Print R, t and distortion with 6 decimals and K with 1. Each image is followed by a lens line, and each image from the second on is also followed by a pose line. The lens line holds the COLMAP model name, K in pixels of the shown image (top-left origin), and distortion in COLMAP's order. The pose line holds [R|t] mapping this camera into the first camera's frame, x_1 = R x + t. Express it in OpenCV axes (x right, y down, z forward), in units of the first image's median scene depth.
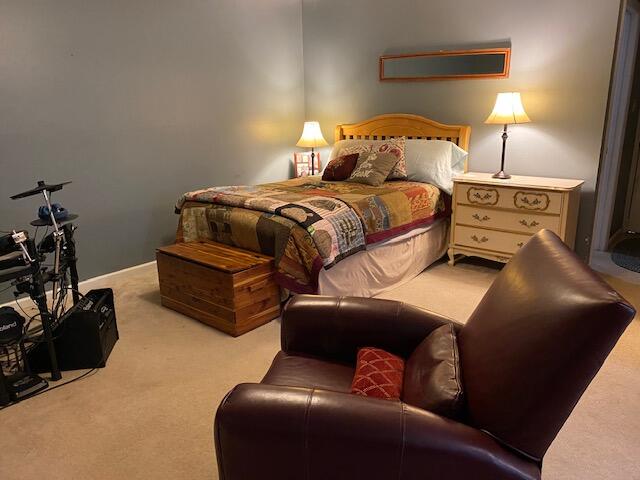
lens RADIAL K [[488.6, 0, 320.0], [0, 488.6, 240.0], [0, 0, 1]] dist [0.076913, -0.134484]
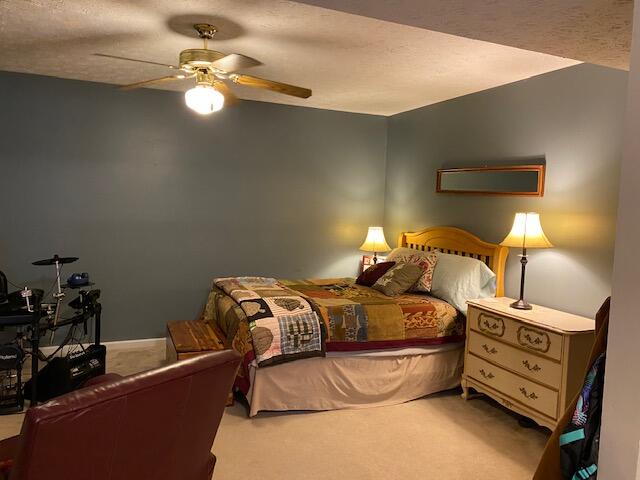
lens RADIAL K [[488.6, 0, 320.0], [0, 488.6, 240.0], [0, 0, 1]] dist [0.076913, -0.134484]
pose [[0.890408, 0.089142, -0.446349, 0.434423], [-0.174524, 0.972548, -0.153923, -0.047440], [0.420375, 0.214953, 0.881522, 0.066810]]
